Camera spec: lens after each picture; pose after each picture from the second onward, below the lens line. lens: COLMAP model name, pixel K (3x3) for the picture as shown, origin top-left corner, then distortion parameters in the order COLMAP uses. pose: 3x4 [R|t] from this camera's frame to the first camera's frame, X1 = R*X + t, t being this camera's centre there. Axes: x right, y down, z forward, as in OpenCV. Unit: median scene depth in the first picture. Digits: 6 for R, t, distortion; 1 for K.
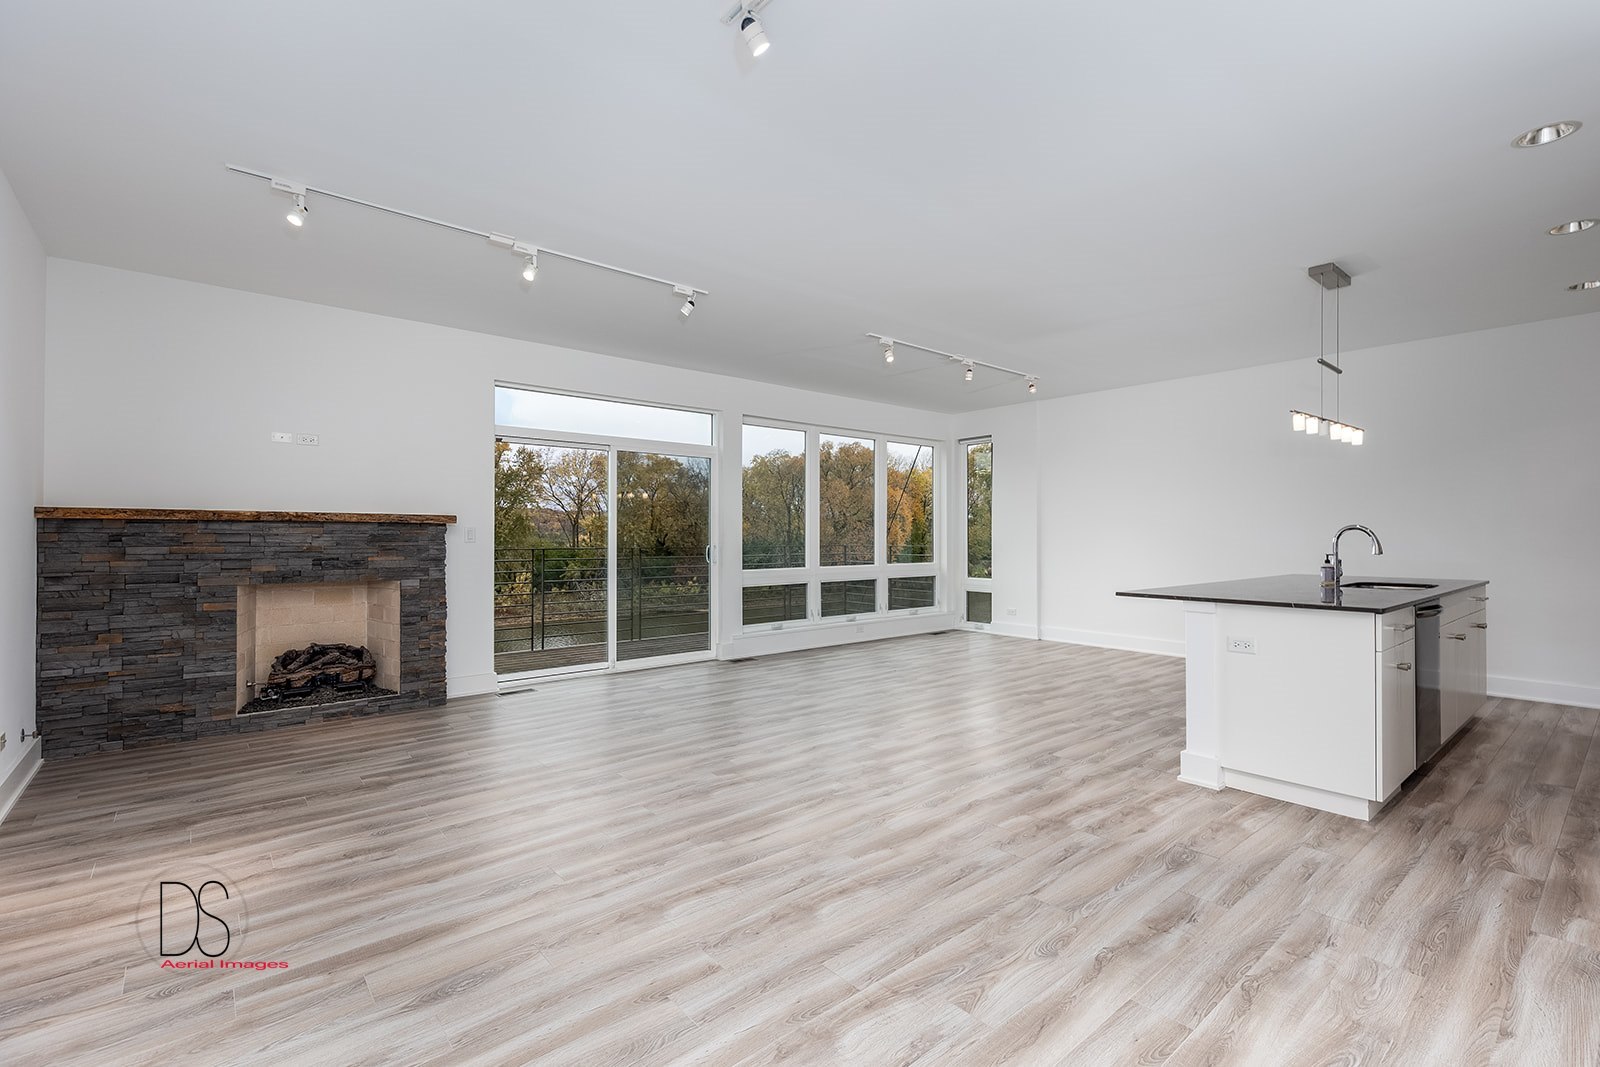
lens RADIAL K [[720.4, 0, 804.0], [0, 720.4, 525.7], [0, 0, 1]] dist [-0.000199, -0.000035]
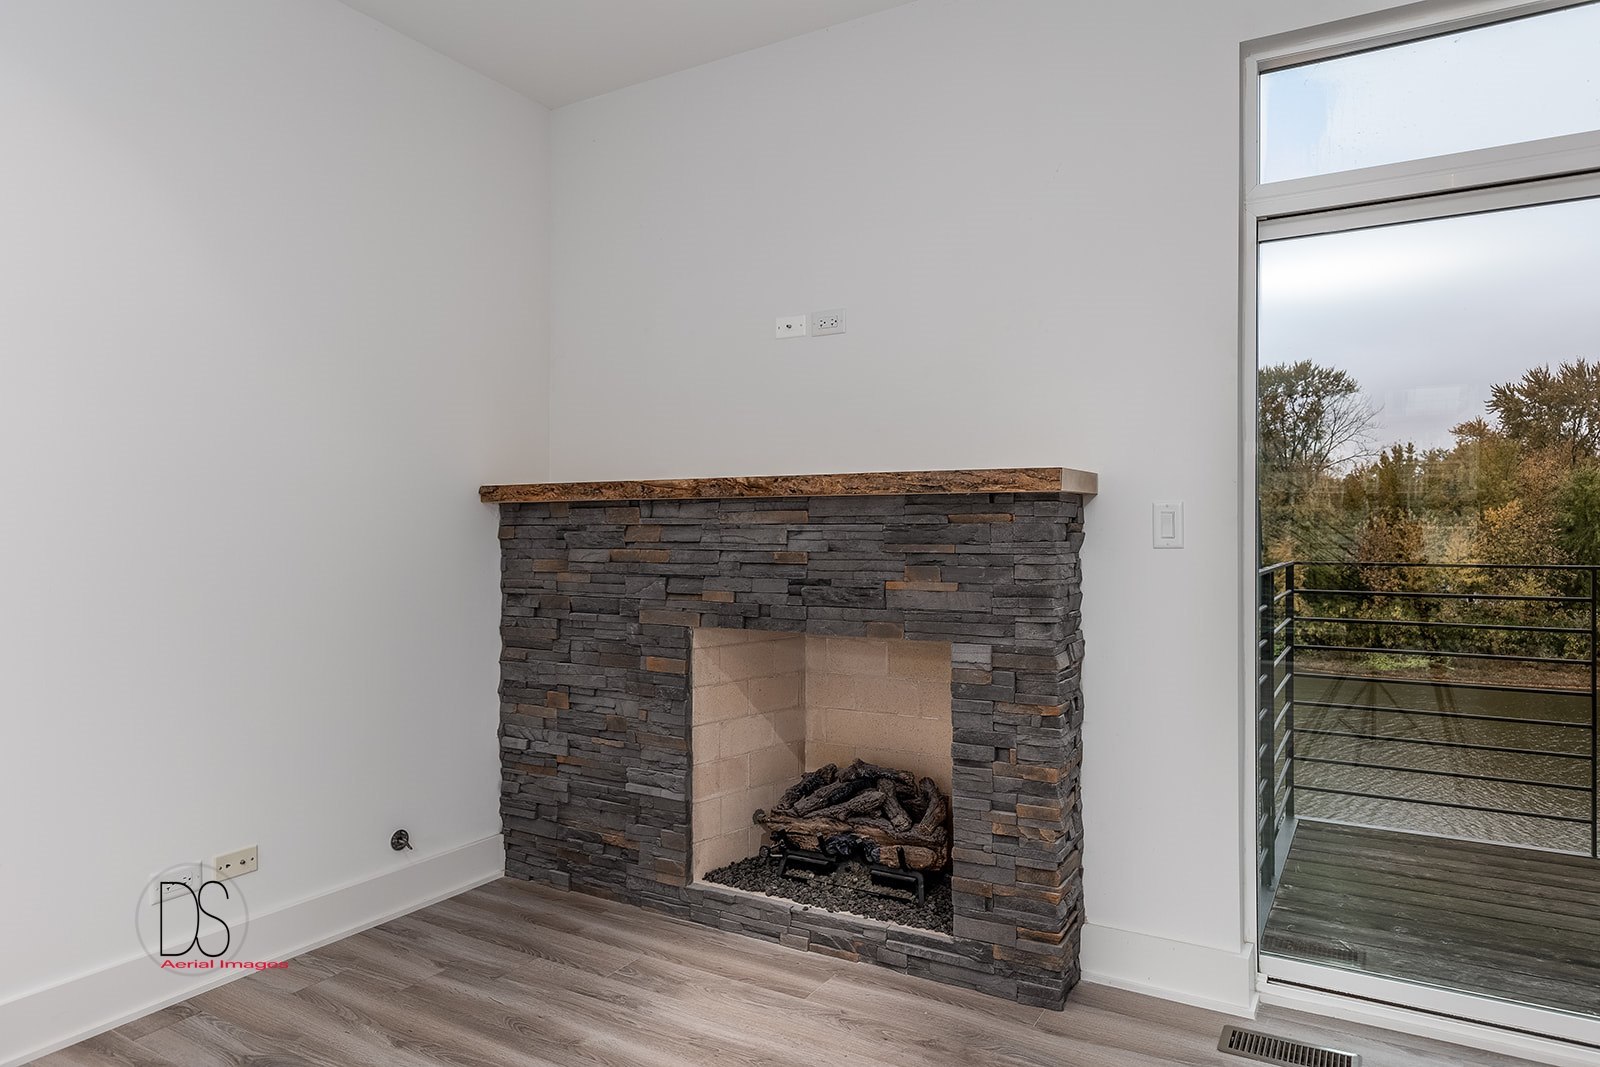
lens RADIAL K [[986.9, 0, 802.1], [0, 986.9, 528.2], [0, 0, 1]] dist [0.002205, 0.001569]
pose [[0.344800, -0.003084, -0.938671, -0.099914], [0.017056, 0.999850, 0.002981, 0.011813], [0.938521, -0.017038, 0.344801, 0.797006]]
